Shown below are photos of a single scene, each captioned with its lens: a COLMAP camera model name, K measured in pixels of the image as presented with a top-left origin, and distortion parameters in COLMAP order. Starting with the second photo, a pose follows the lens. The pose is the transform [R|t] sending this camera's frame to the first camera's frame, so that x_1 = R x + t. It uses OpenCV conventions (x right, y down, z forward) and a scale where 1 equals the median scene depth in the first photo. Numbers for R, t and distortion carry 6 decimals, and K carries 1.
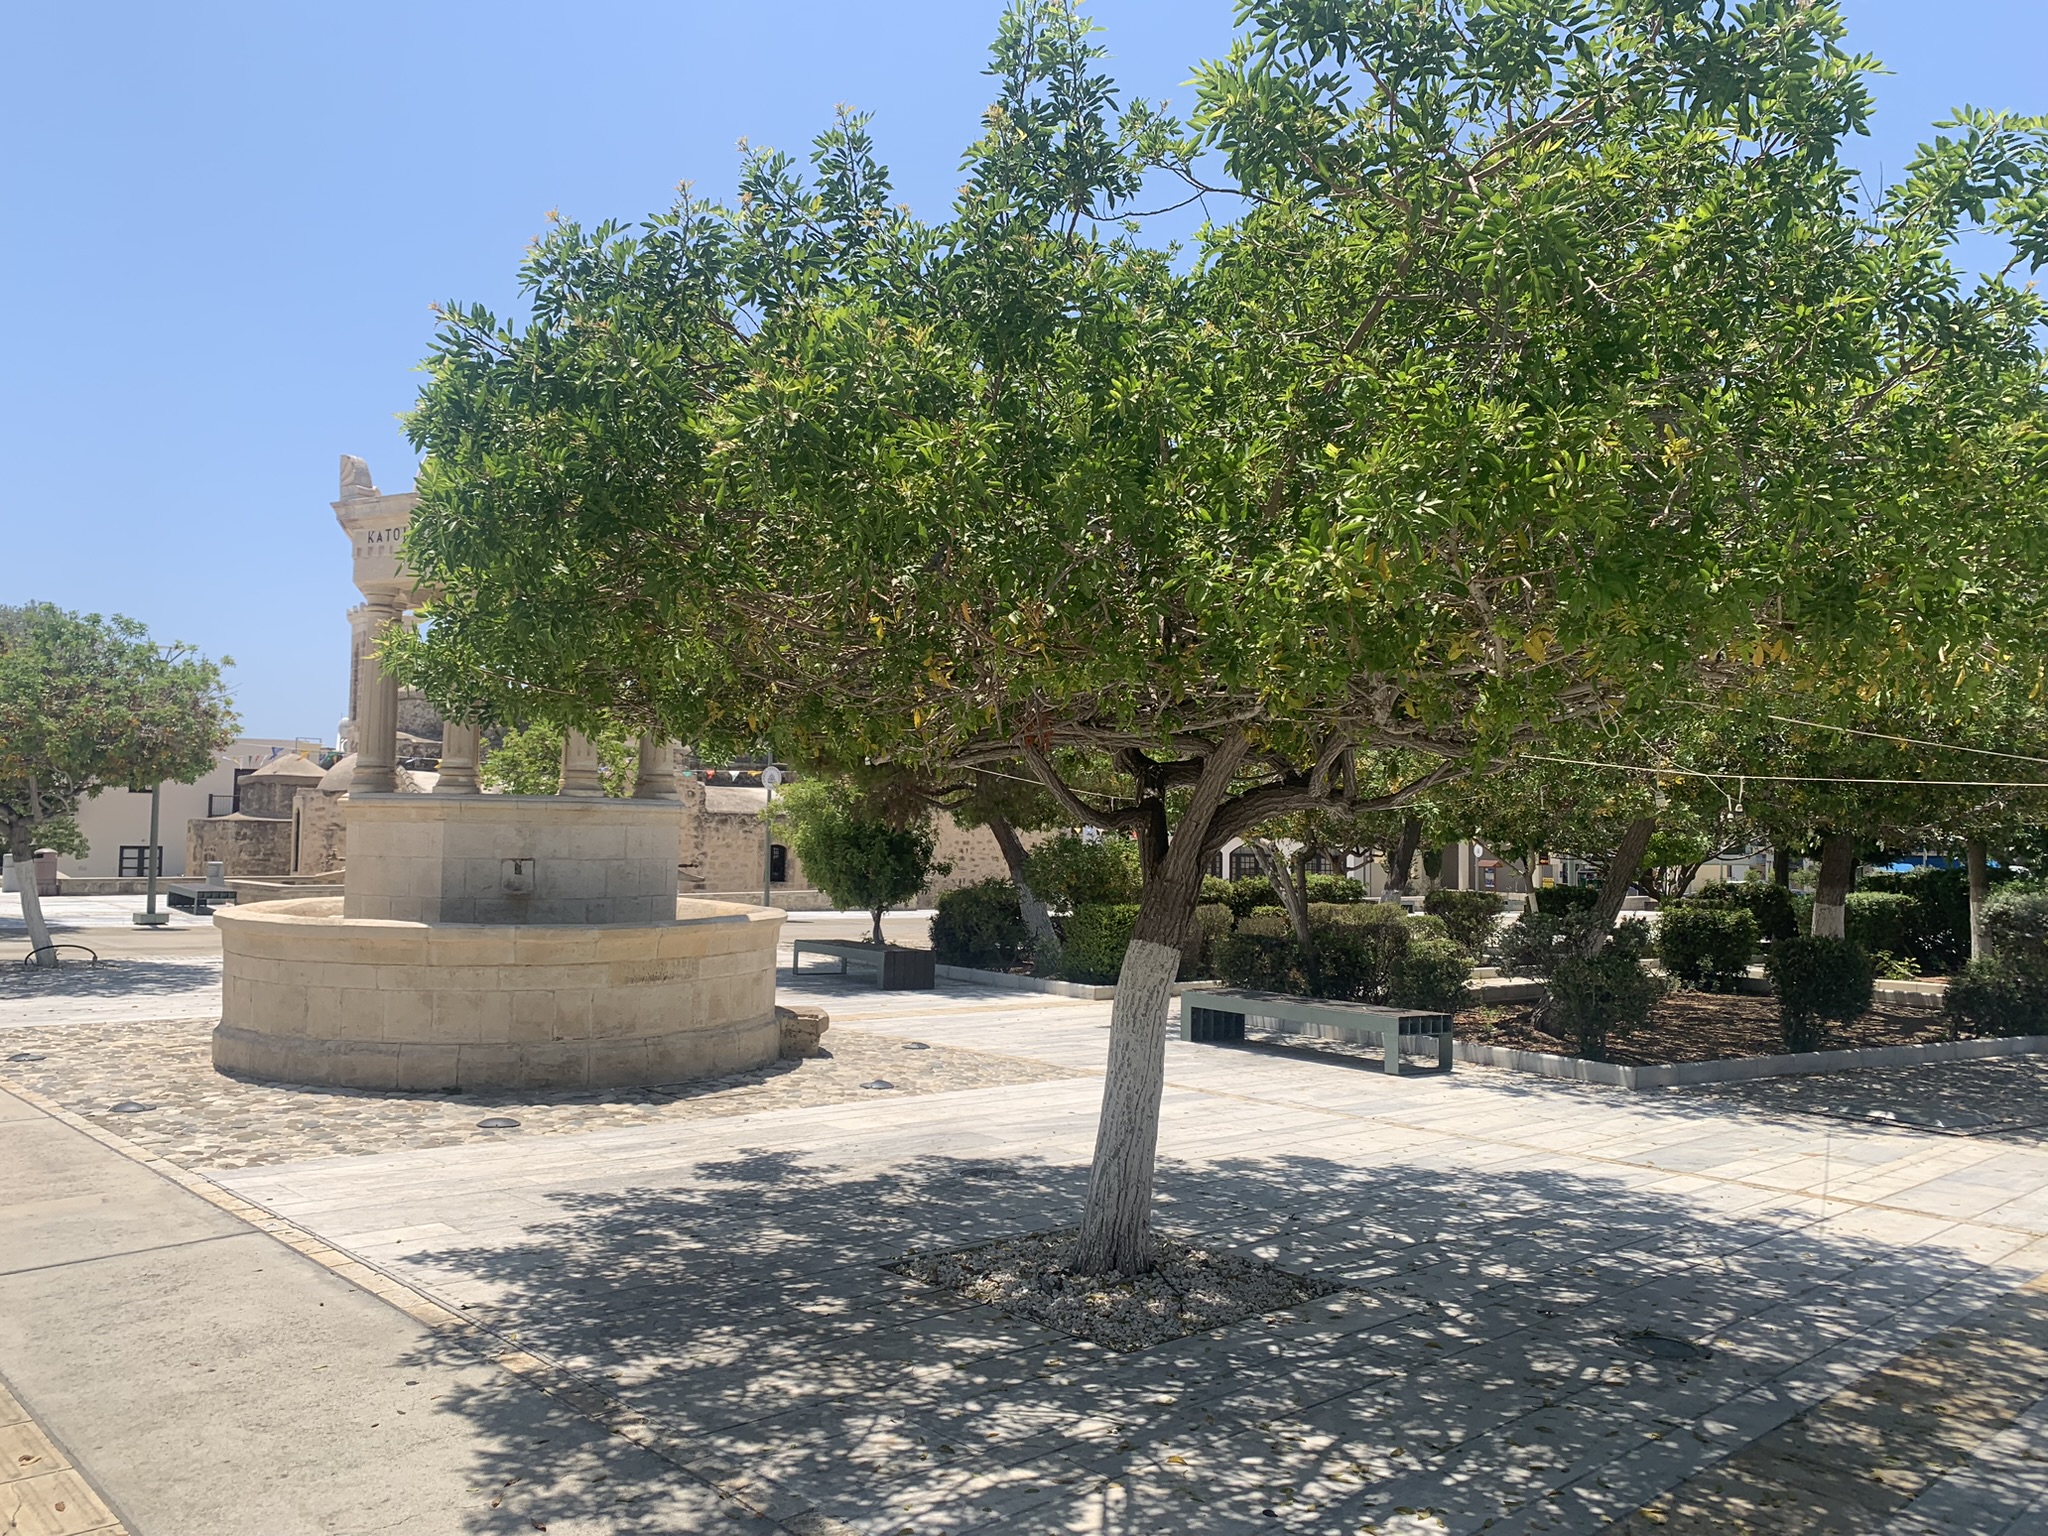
lens RADIAL K [[1594.6, 0, 1024.0], [0, 1594.6, 768.0], [0, 0, 1]] dist [-0.005350, -0.008239]
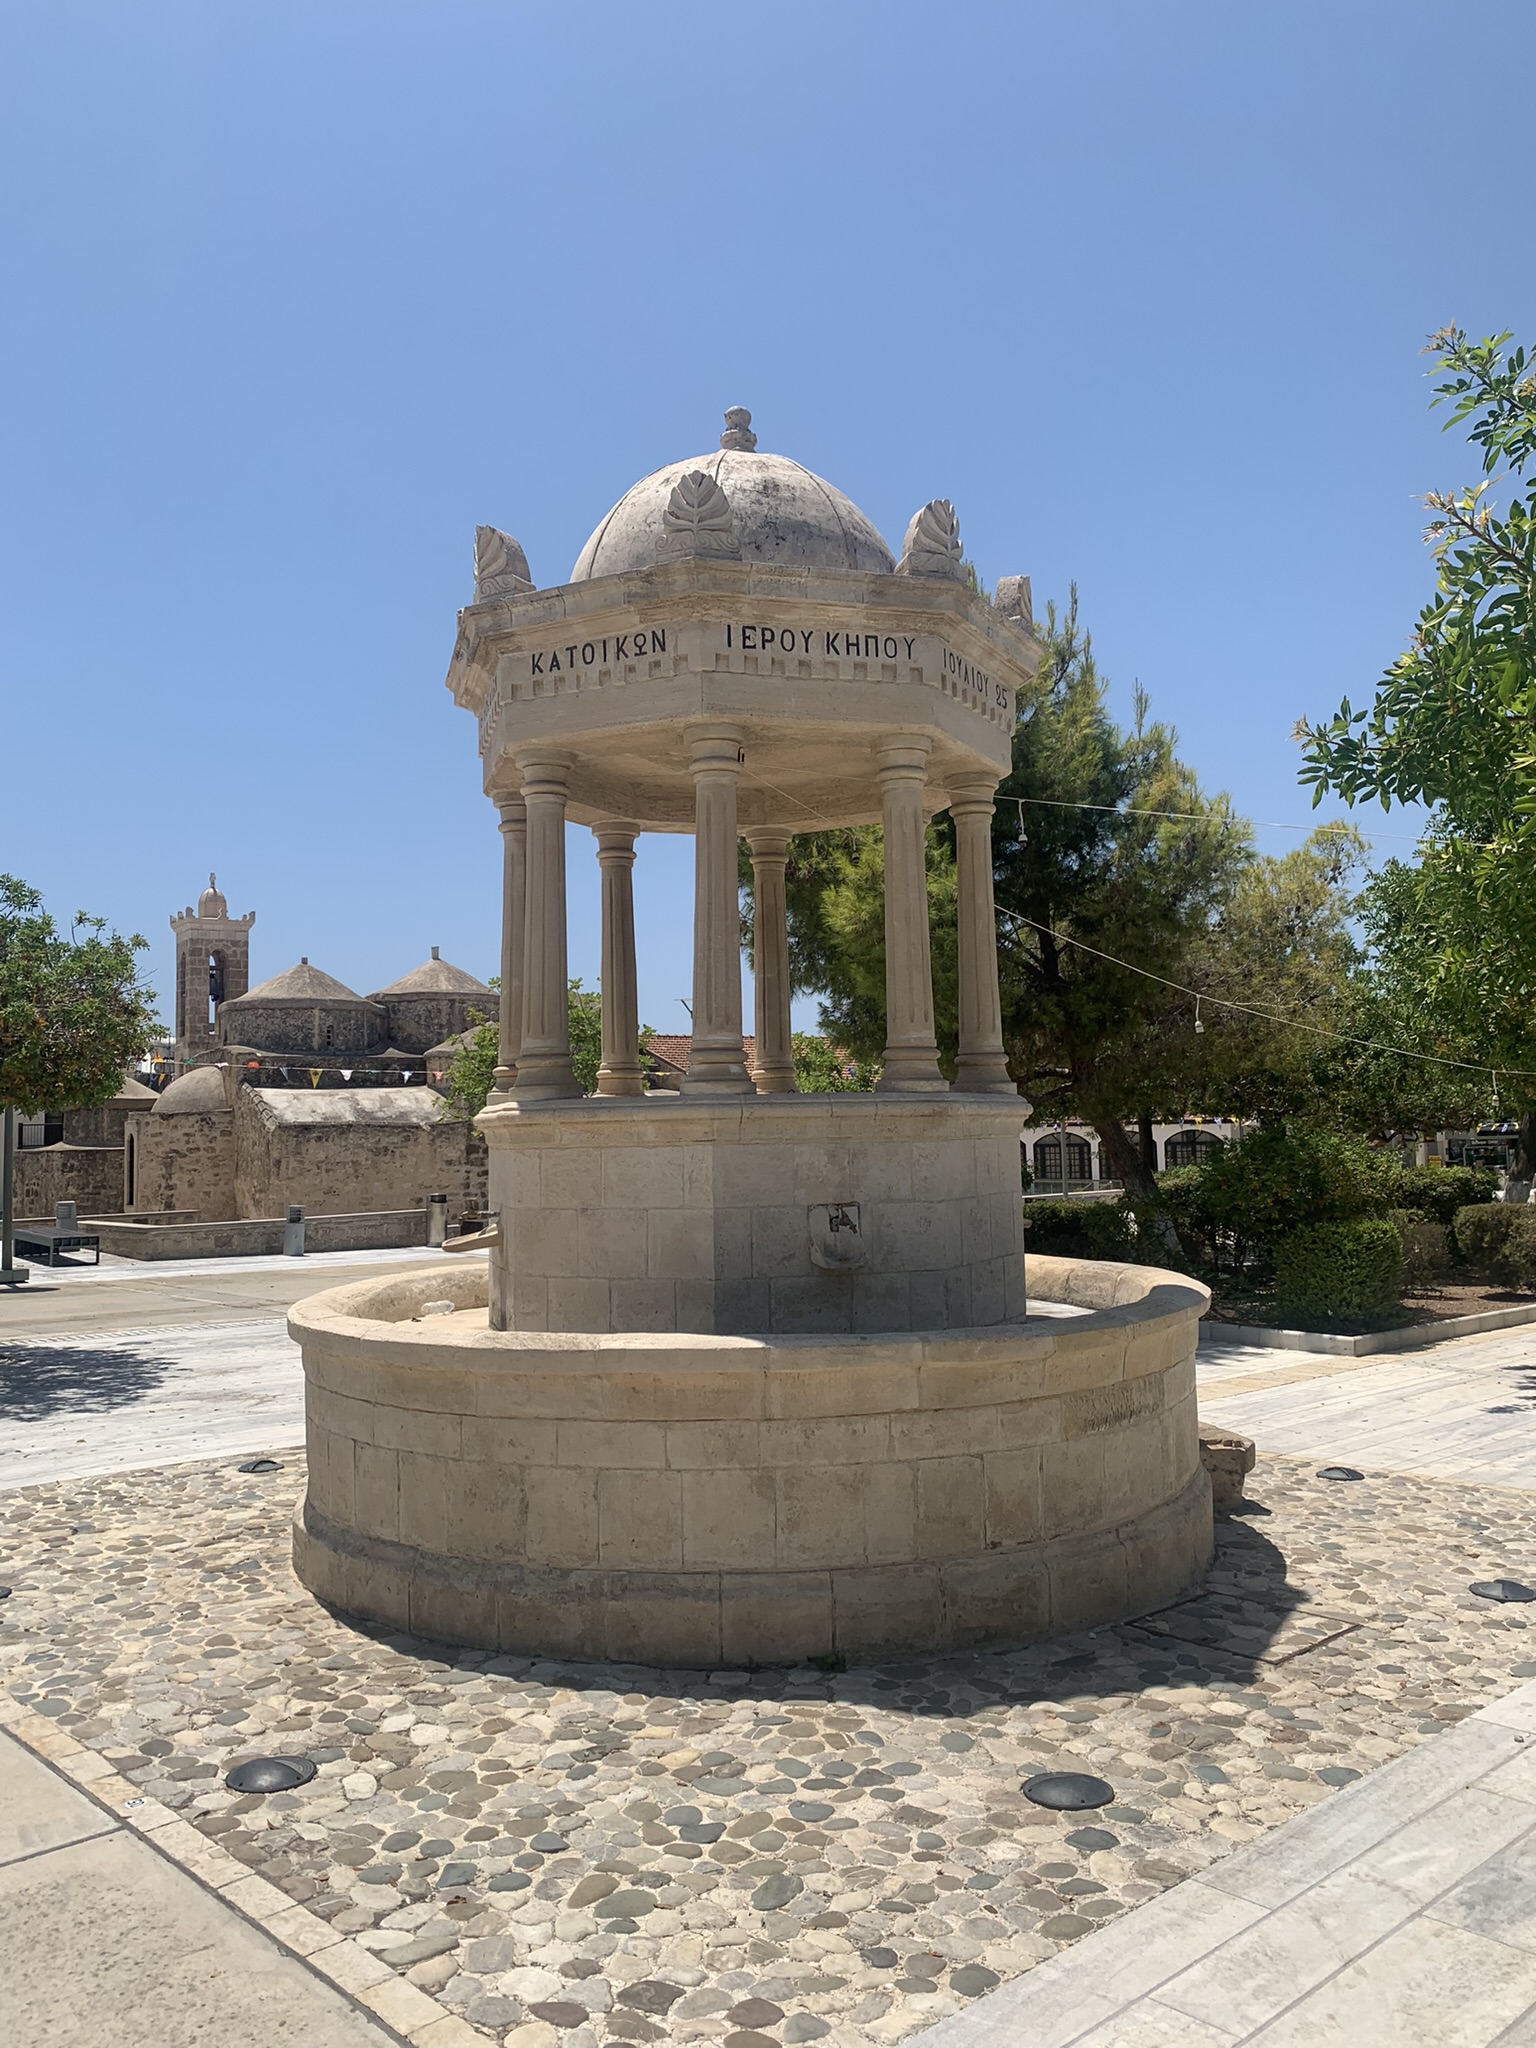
lens RADIAL K [[1576.5, 0, 768.0], [0, 1576.5, 1024.0], [0, 0, 1]] dist [0.102359, -0.188972]
pose [[0.999098, -0.038500, -0.017934, -0.214614], [0.037989, 0.998885, -0.028014, 0.004795], [0.018992, 0.027308, 0.999447, 0.282632]]
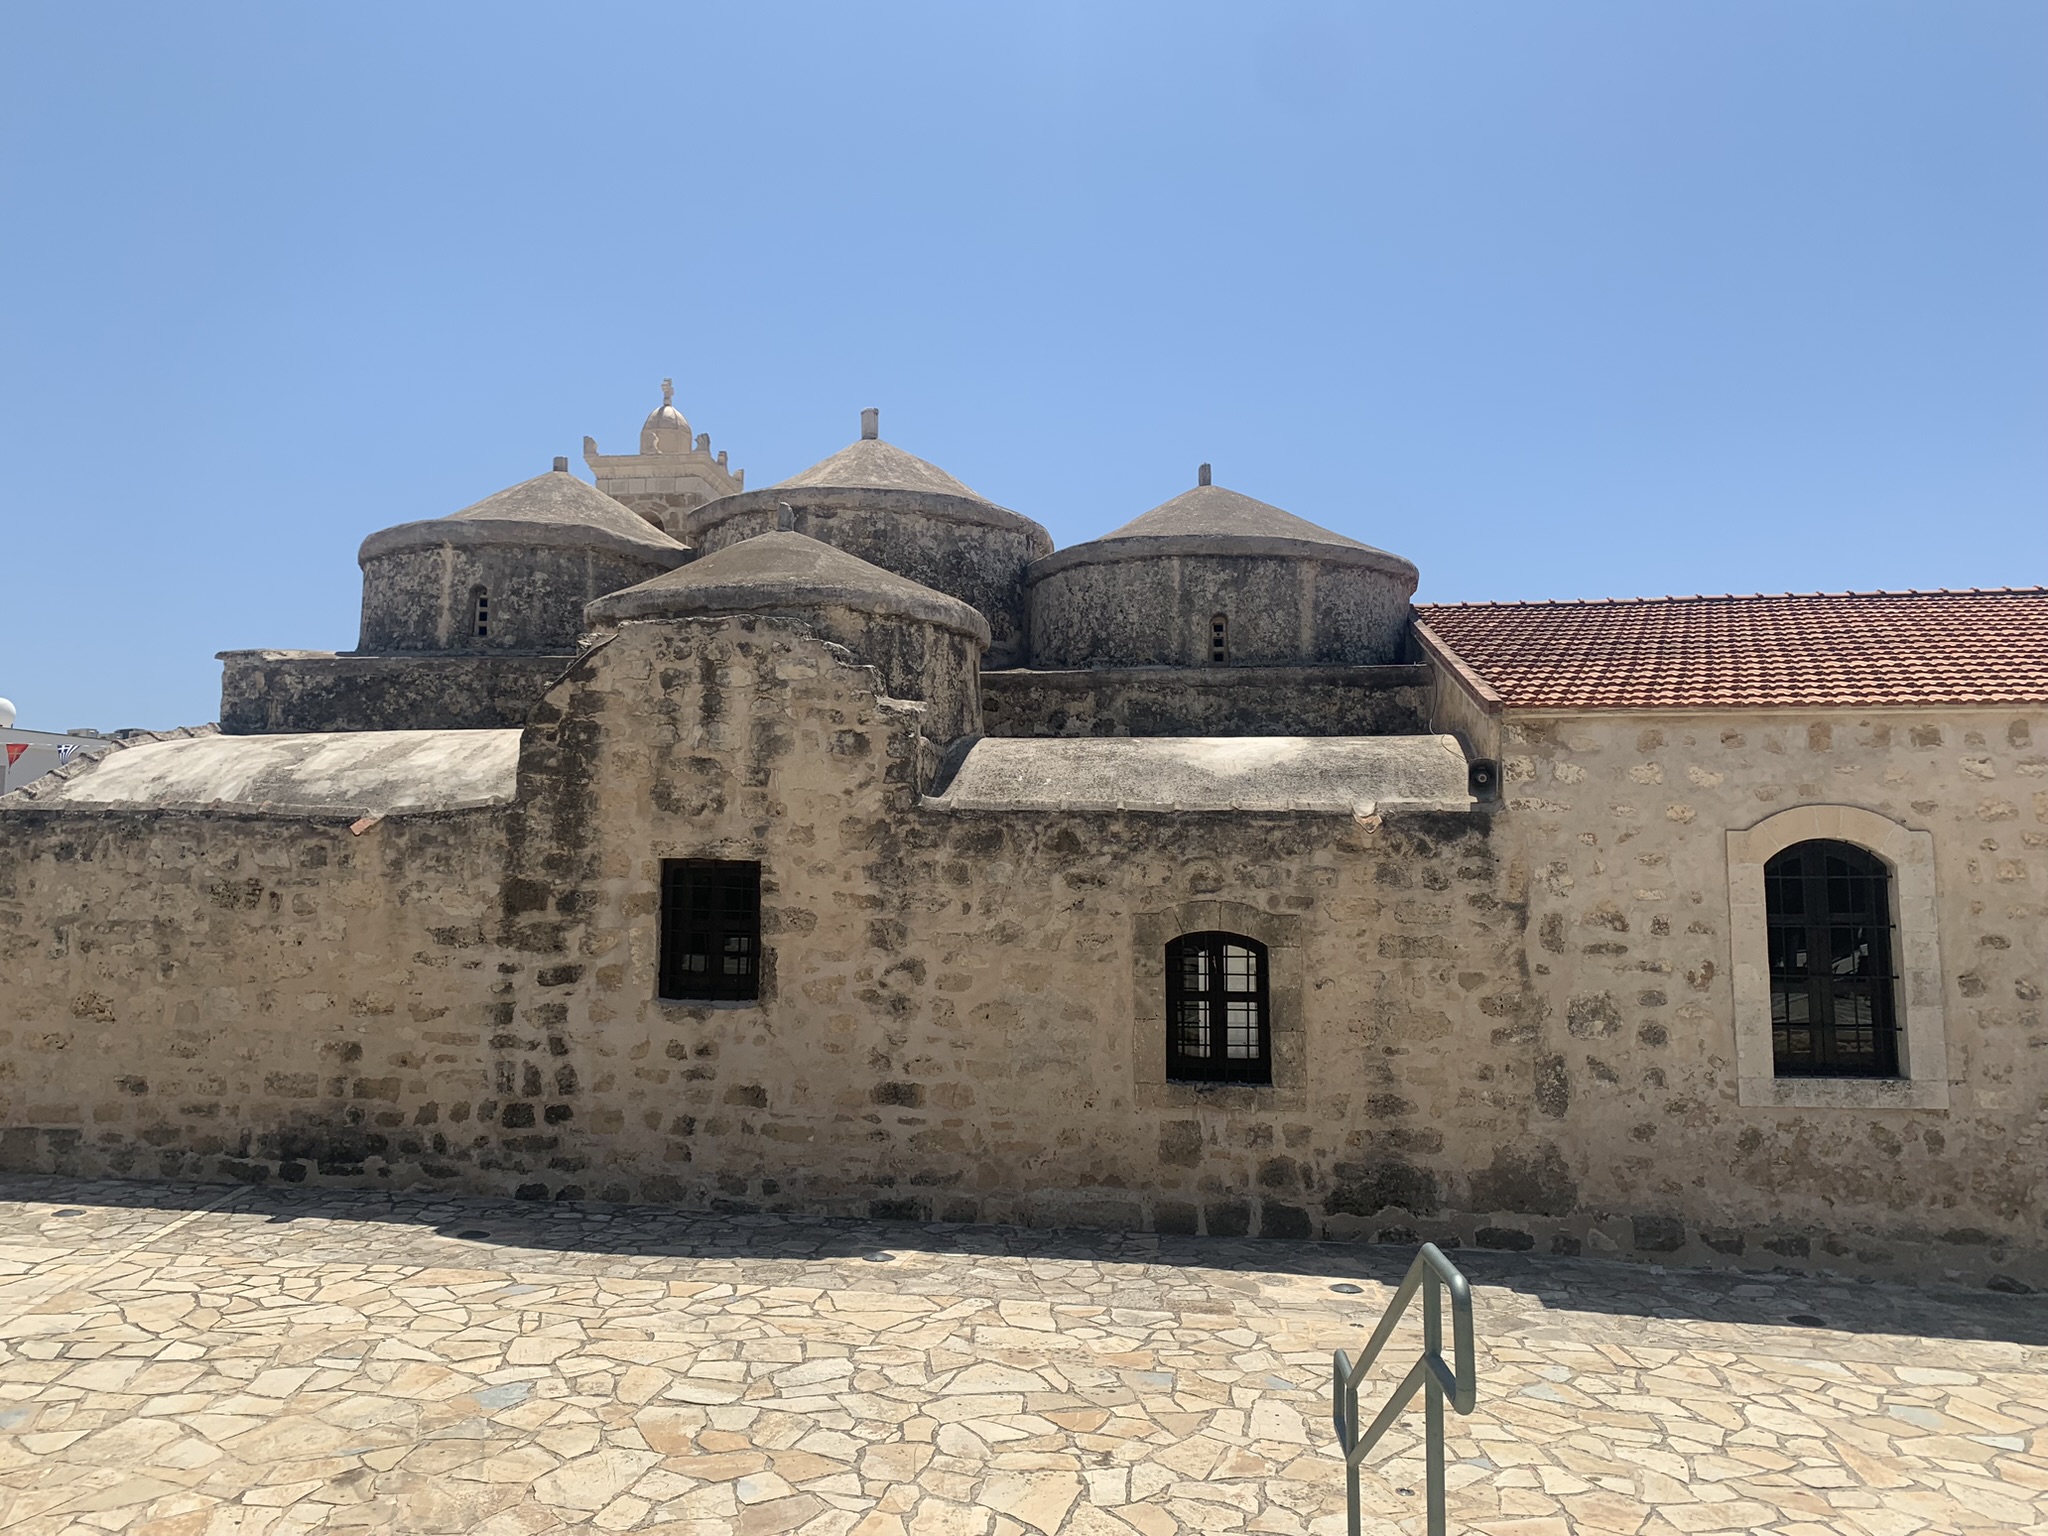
lens RADIAL K [[1549.3, 0, 1024.0], [0, 1549.3, 768.0], [0, 0, 1]] dist [0.024066, -0.013797]
pose [[0.743468, -0.077947, -0.664213, -0.043695], [0.031831, 0.996183, -0.081275, 0.120242], [0.668013, 0.039283, 0.743112, 2.348135]]
